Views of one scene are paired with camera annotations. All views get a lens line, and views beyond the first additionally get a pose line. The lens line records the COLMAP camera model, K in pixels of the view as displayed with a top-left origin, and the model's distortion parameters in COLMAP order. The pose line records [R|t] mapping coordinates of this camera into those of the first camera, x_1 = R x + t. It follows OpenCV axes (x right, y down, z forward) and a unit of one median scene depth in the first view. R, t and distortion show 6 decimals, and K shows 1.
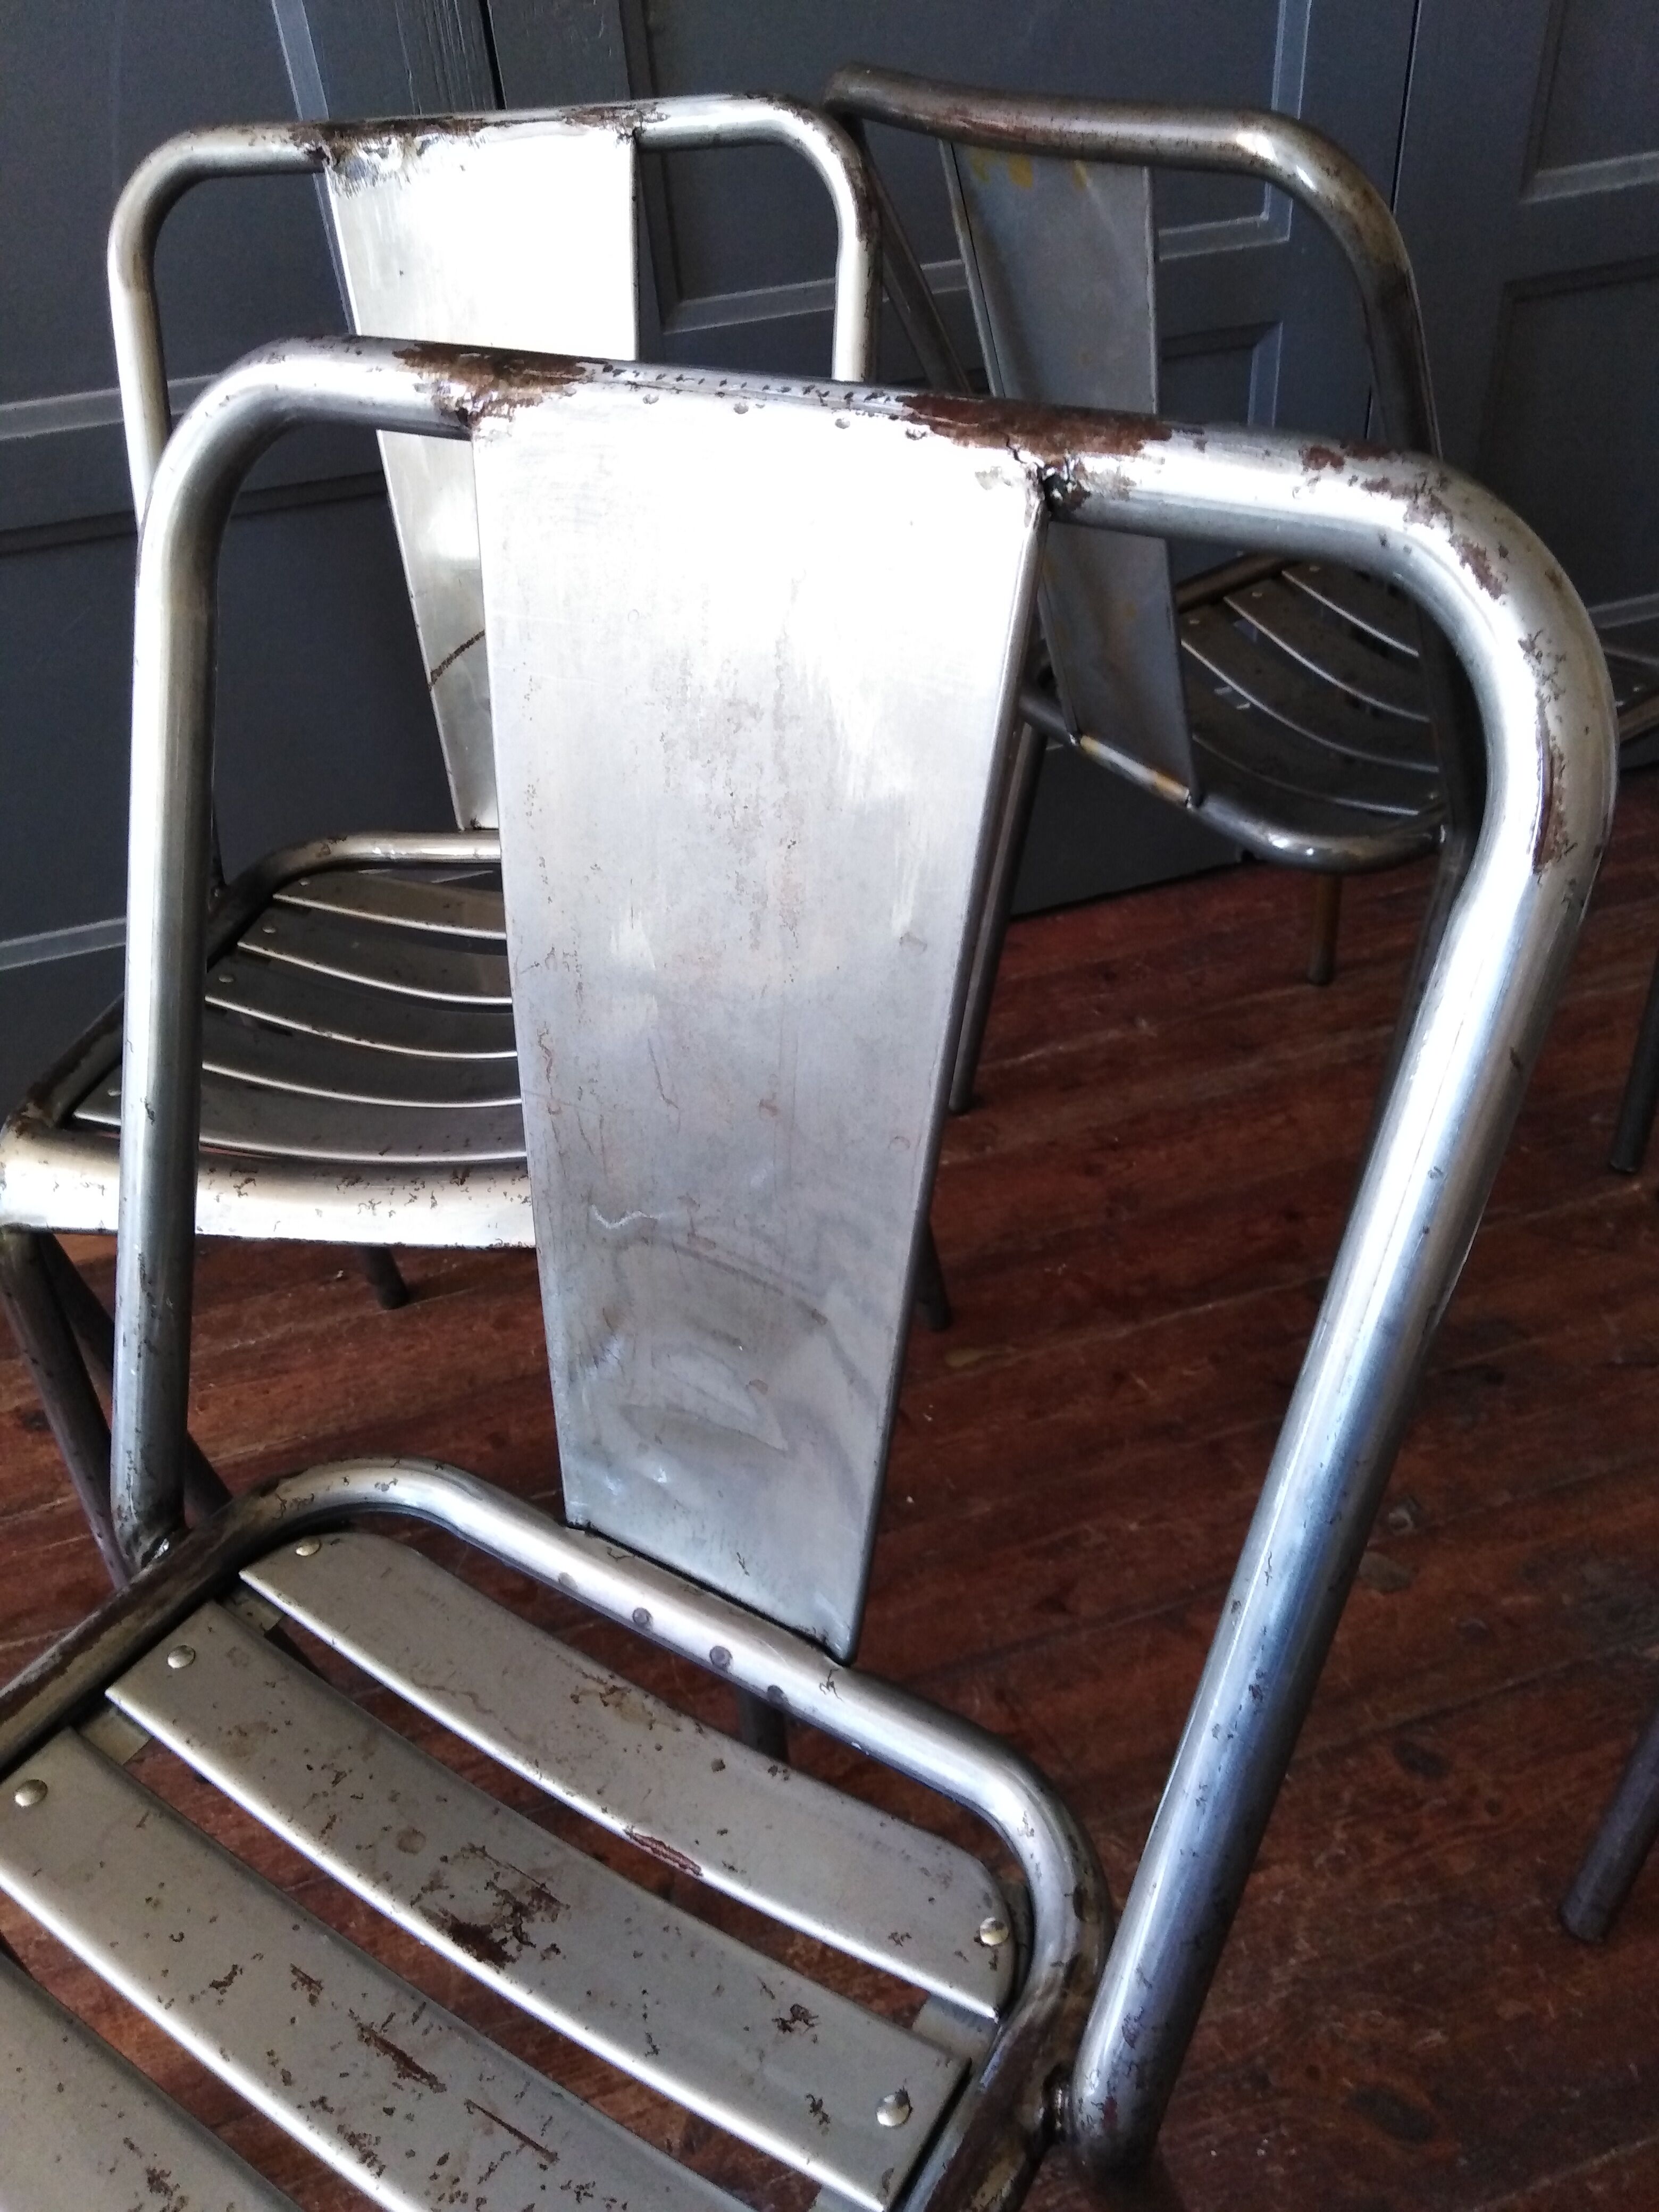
lens RADIAL K [[1650.6, 0, 819.5], [0, 1650.6, 1100.3], [0, 0, 1]] dist [-0.040186, 0.052022]
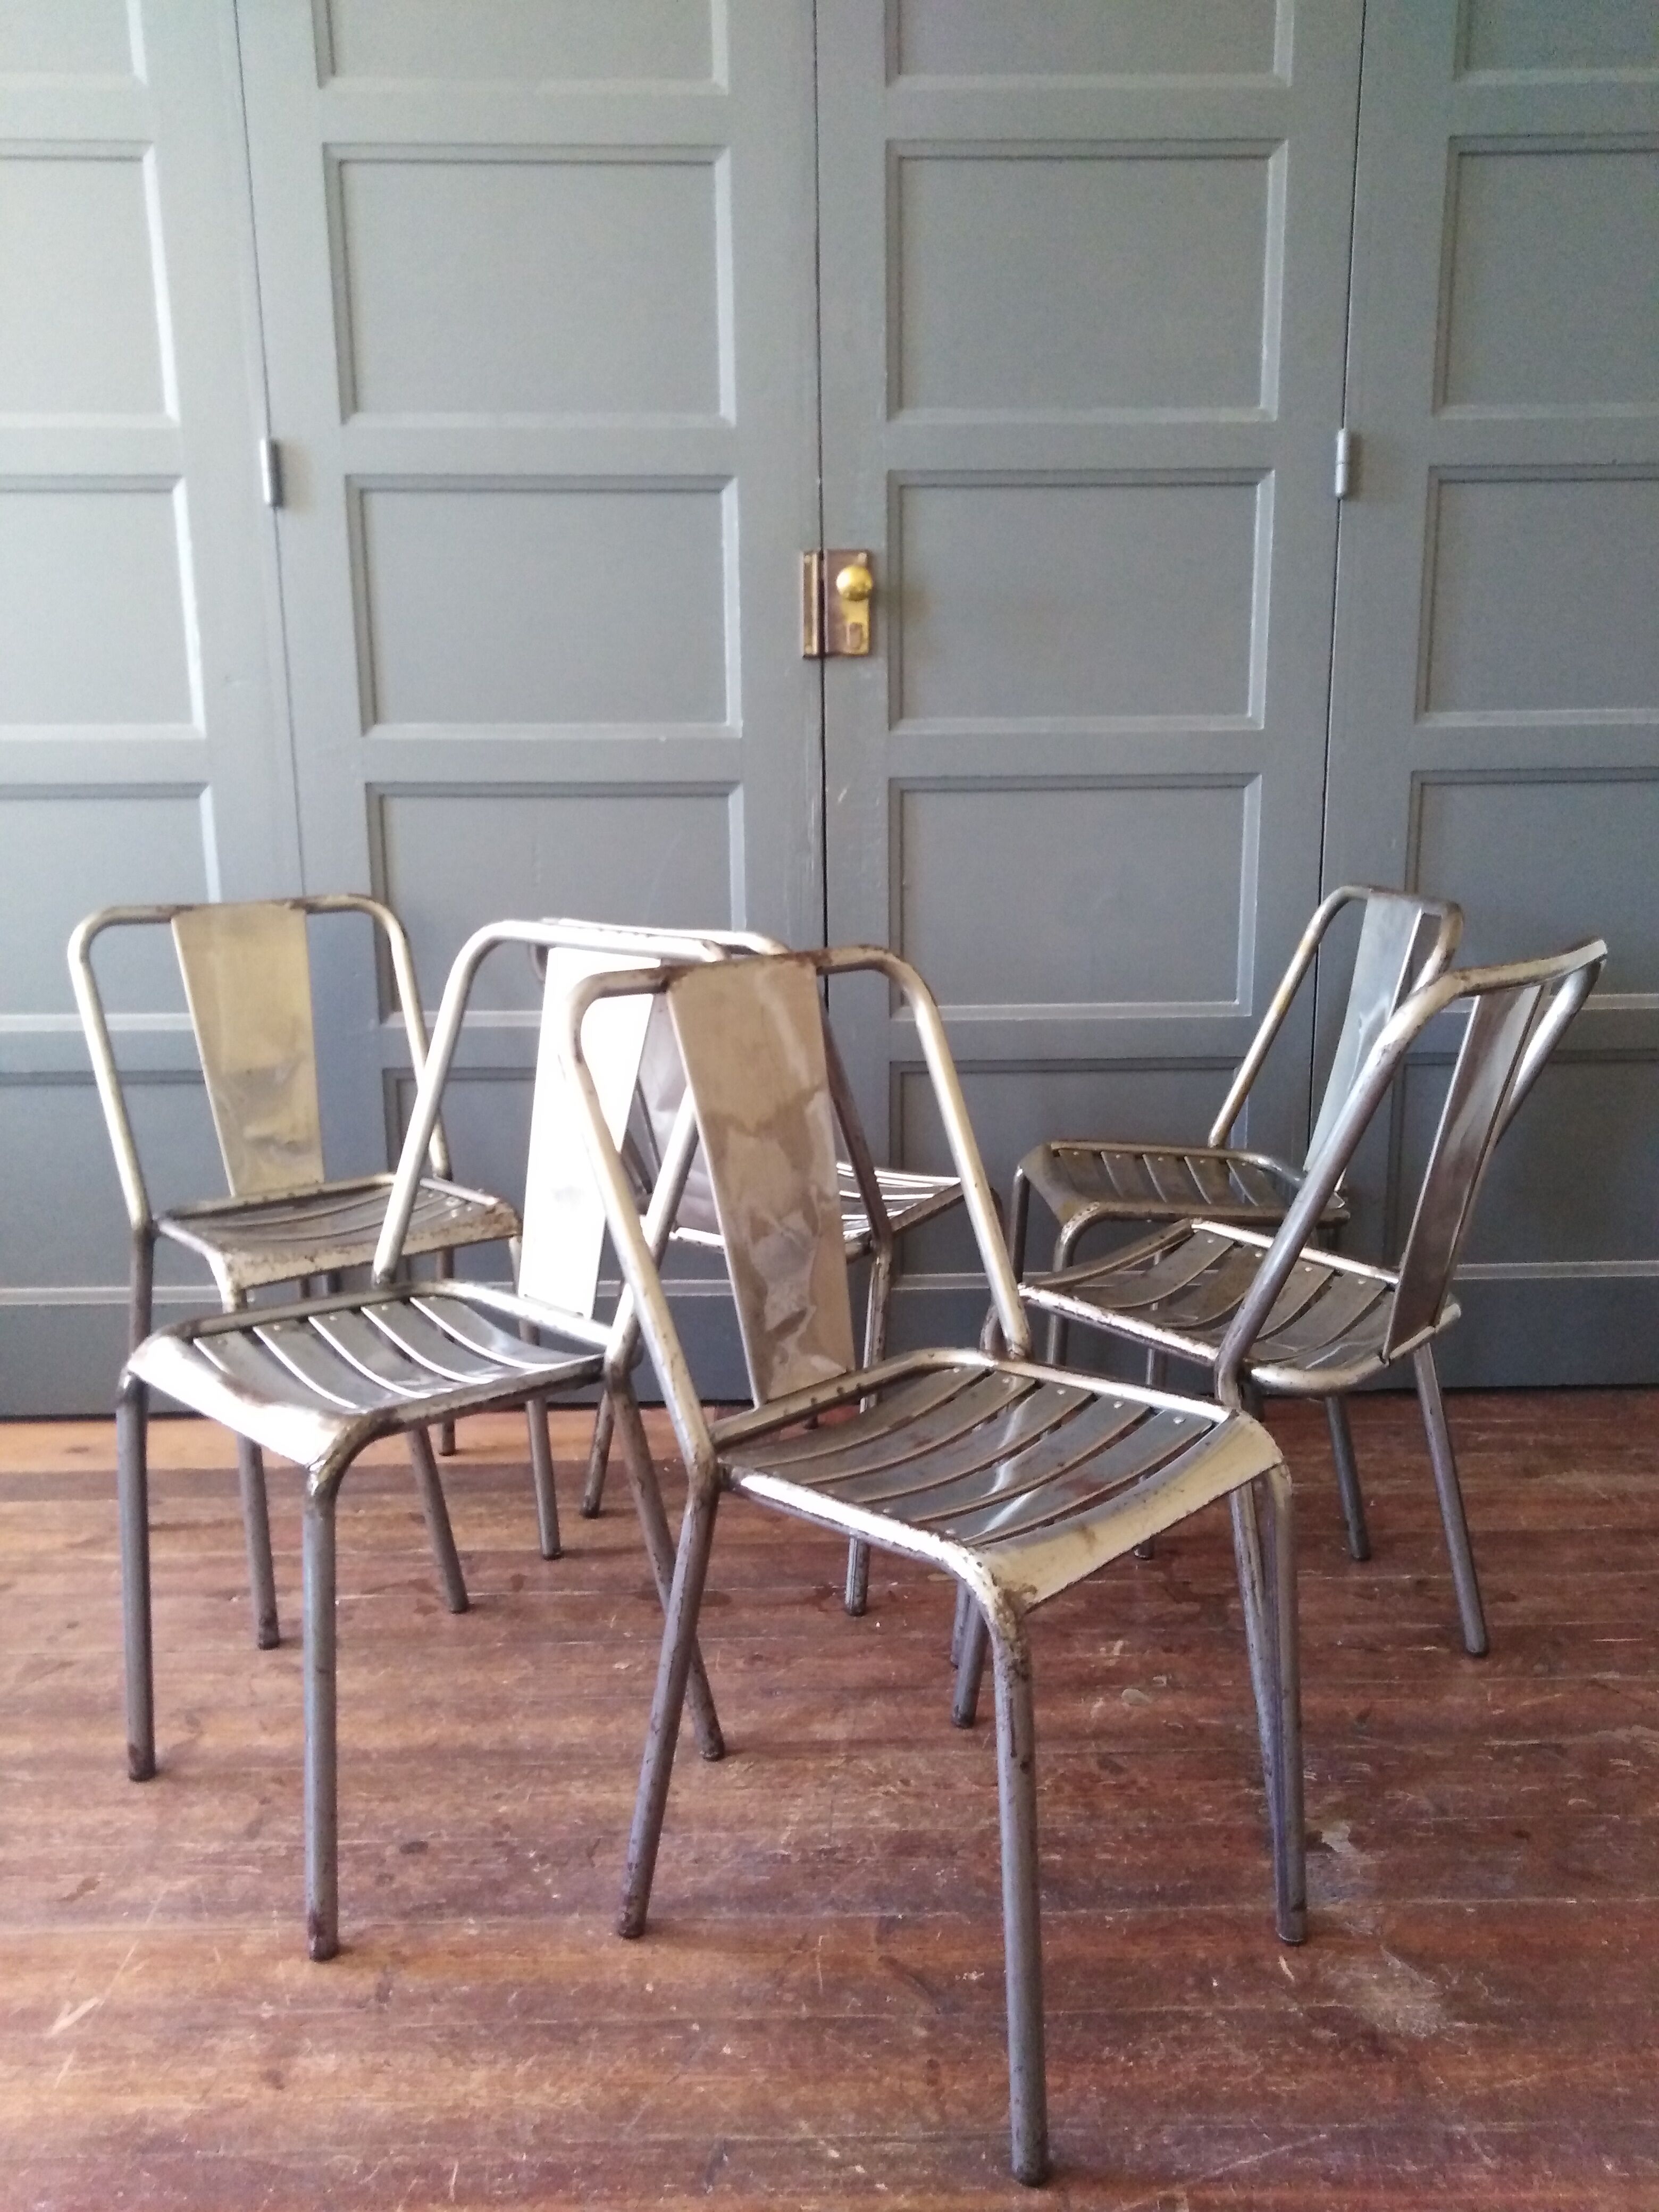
lens RADIAL K [[1618.3, 0, 830.8], [0, 1618.3, 1104.0], [0, 0, 1]] dist [0.006400, 0.007427]
pose [[0.962291, 0.118222, -0.244990, 0.682201], [-0.212224, 0.889679, -0.404268, 0.871238], [0.170169, 0.441016, 0.881219, -1.381961]]
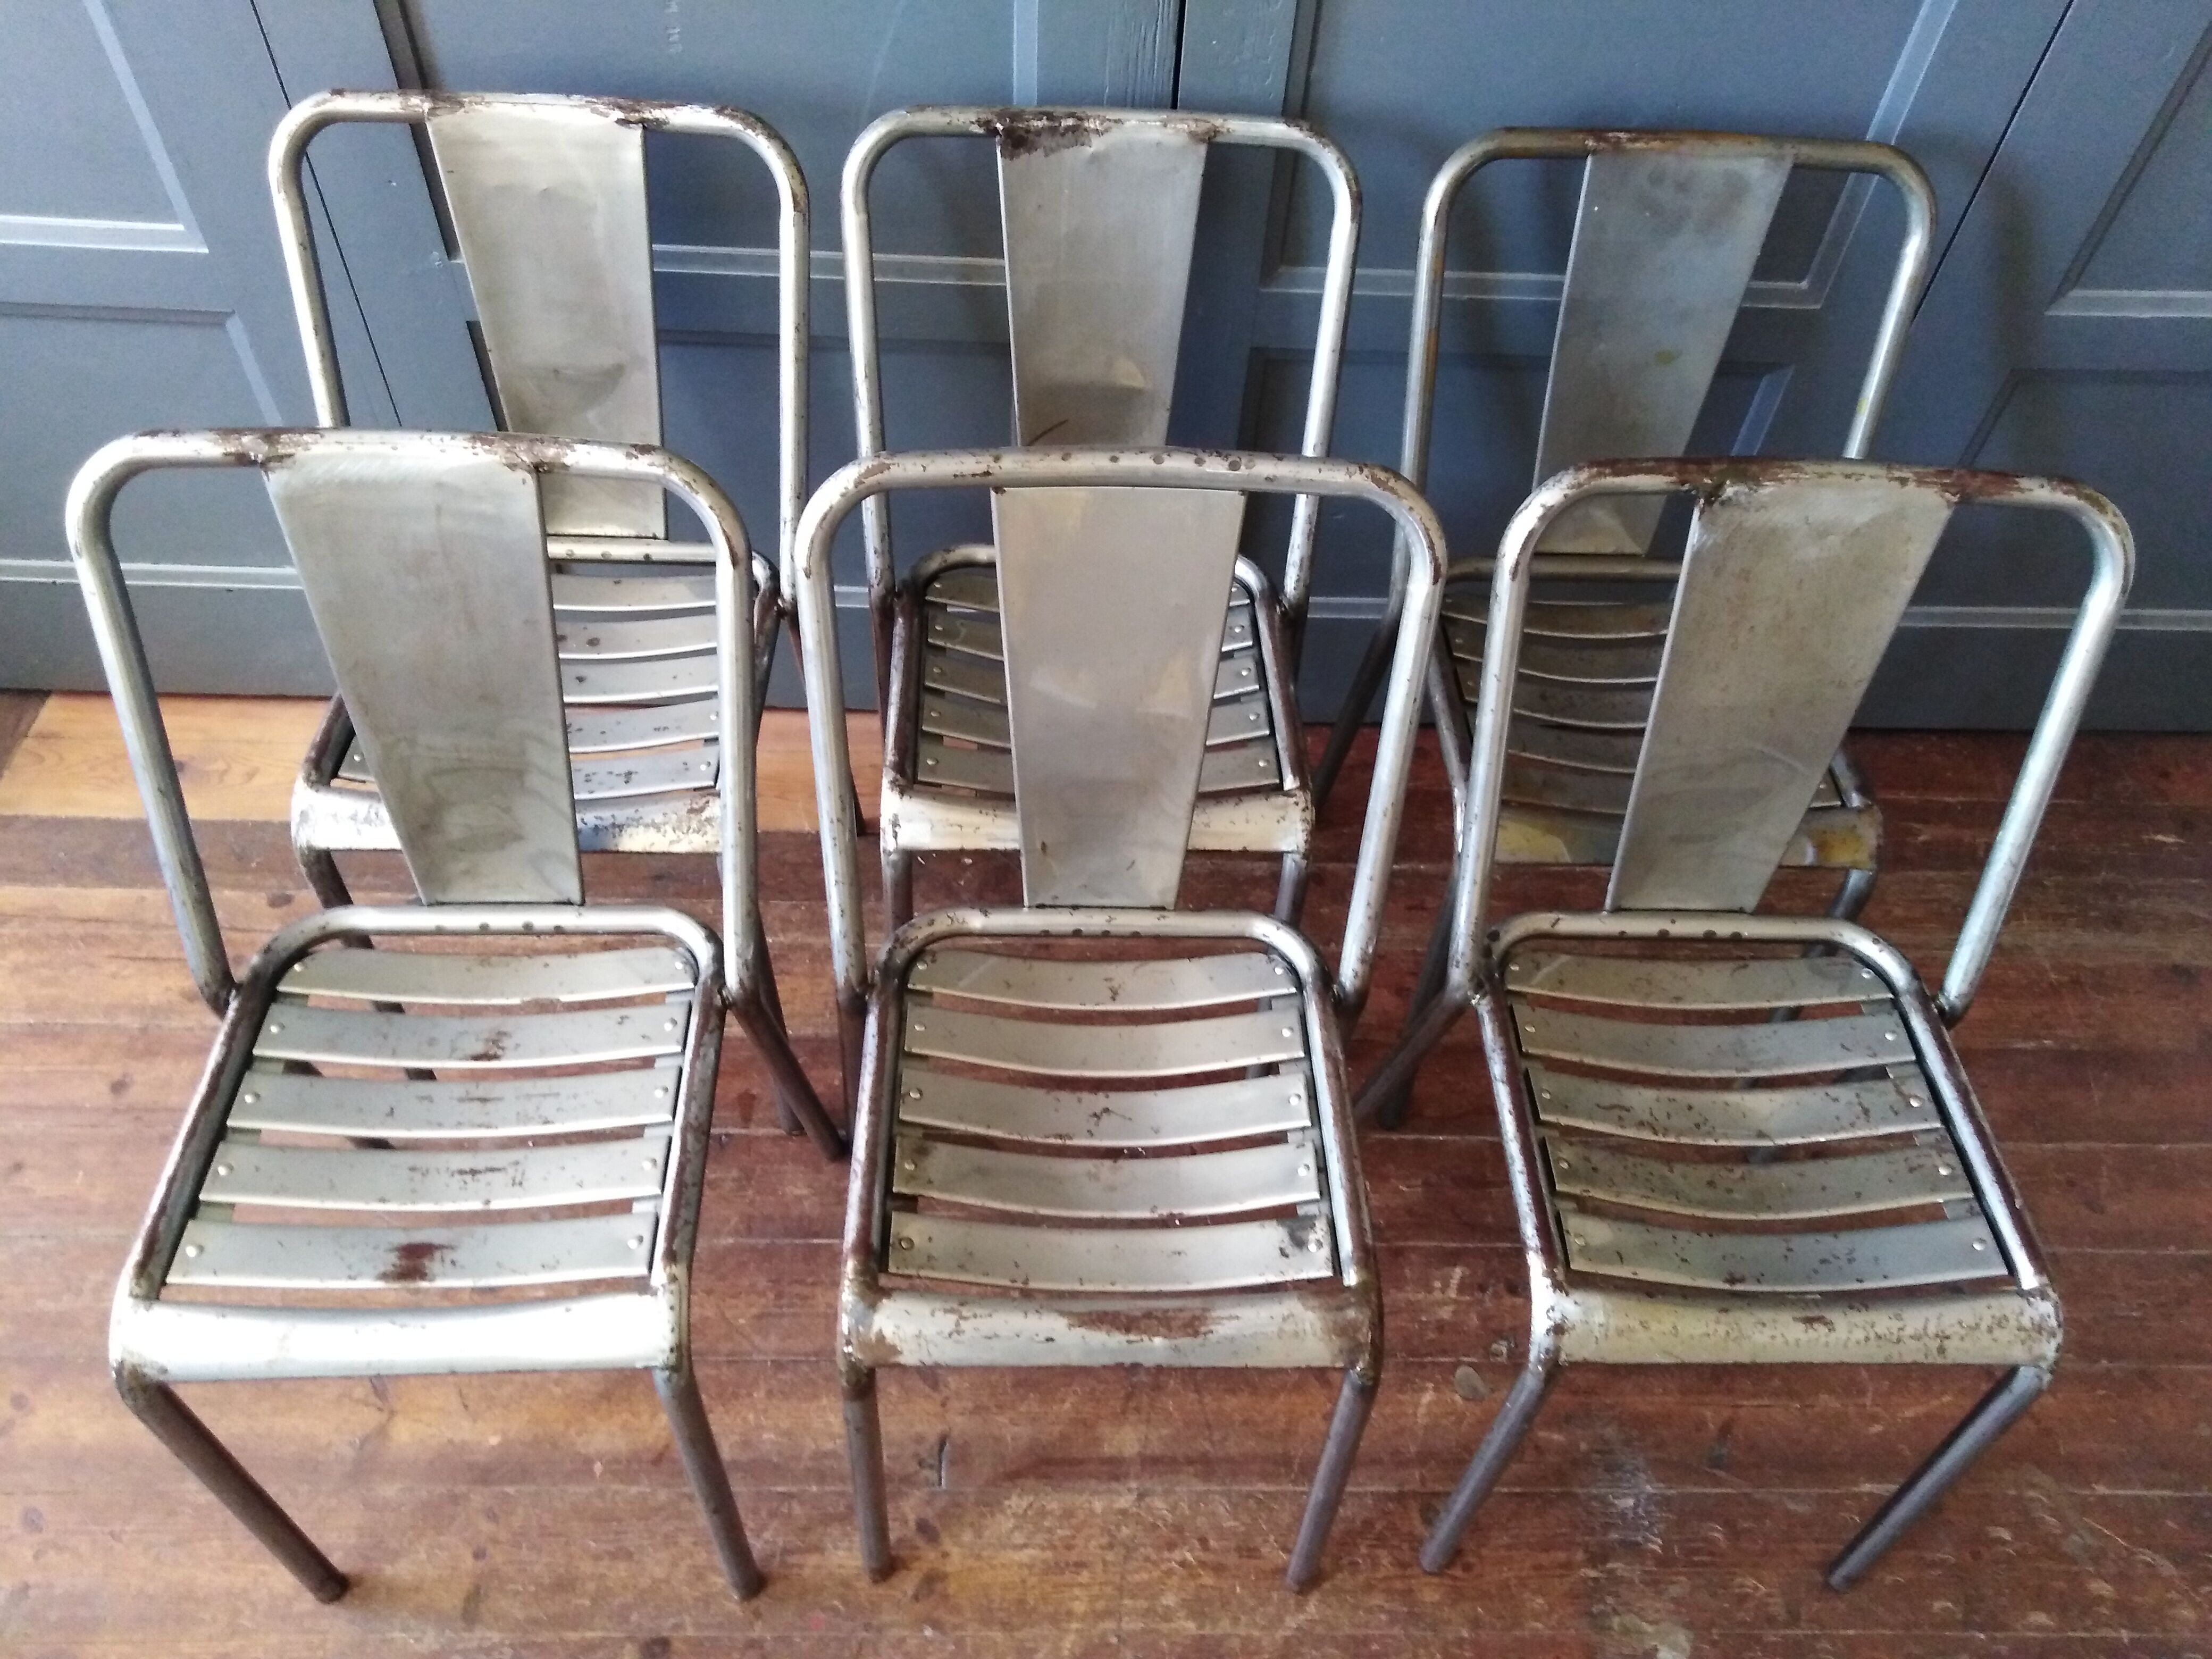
lens RADIAL K [[1632.5, 0, 1102.3], [0, 1632.5, 839.5], [0, 0, 1]] dist [0.024486, -0.034860]
pose [[0.953848, 0.289669, -0.079160, 0.015539], [-0.261986, 0.931574, 0.252058, -0.795406], [0.146757, -0.219686, 0.964469, -0.610196]]
